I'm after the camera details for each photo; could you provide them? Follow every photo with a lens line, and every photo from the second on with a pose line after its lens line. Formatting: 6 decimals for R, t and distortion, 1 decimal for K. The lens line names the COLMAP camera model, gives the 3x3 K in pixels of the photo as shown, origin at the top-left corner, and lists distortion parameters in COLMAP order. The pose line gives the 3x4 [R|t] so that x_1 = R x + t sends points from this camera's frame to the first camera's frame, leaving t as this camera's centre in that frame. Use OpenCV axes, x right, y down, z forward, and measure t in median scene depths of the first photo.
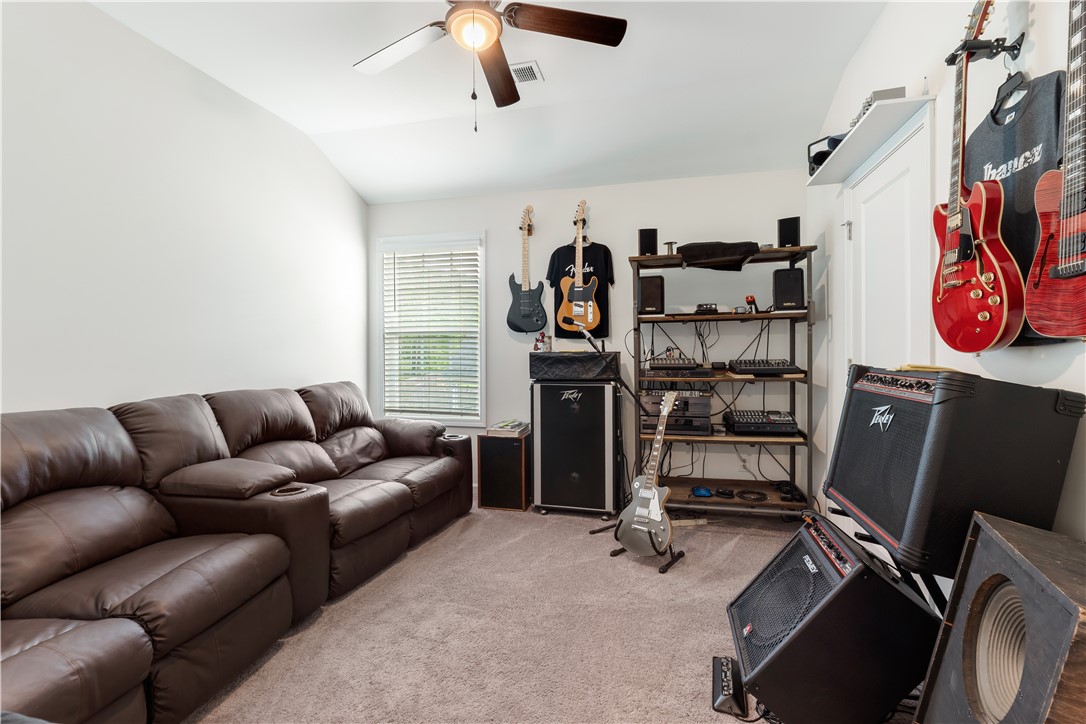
lens RADIAL K [[459.4, 0, 538.6], [0, 459.4, 359.7], [0, 0, 1]] dist [-0.006271, 0.000058]
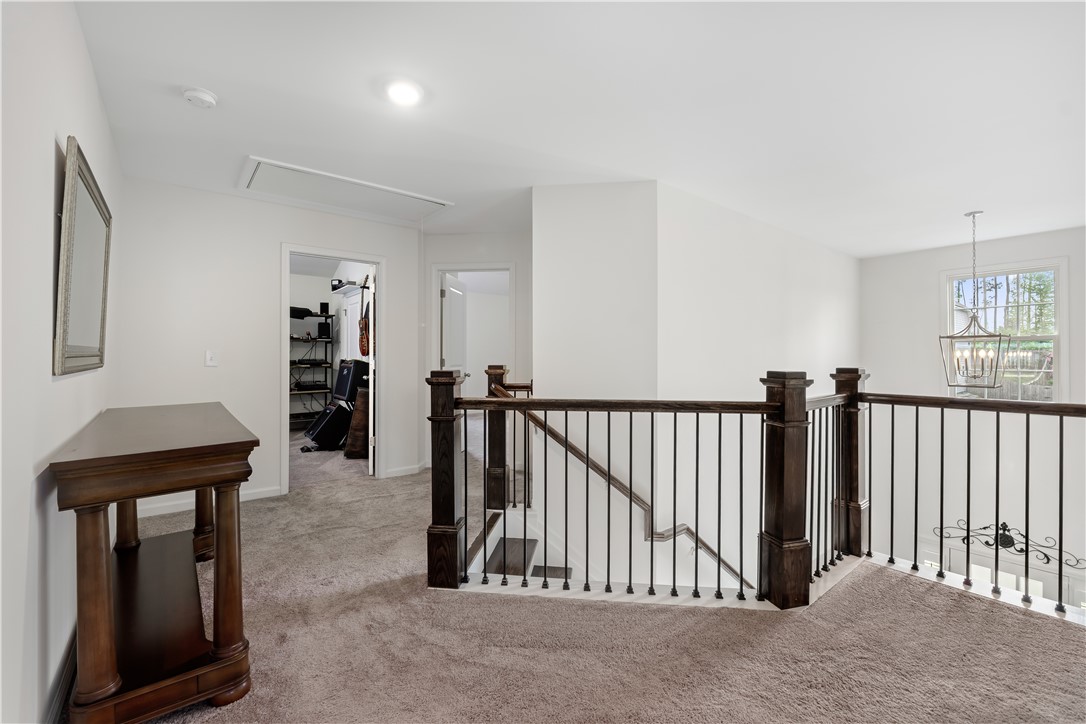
lens RADIAL K [[455.9, 0, 544.1], [0, 455.9, 357.3], [0, 0, 1]] dist [-0.004941, -0.000214]
pose [[0.584378, 0.005745, 0.811462, -0.745182], [0.002832, 0.999954, -0.009119, 0.016500], [-0.811477, 0.007627, 0.584335, -1.381106]]
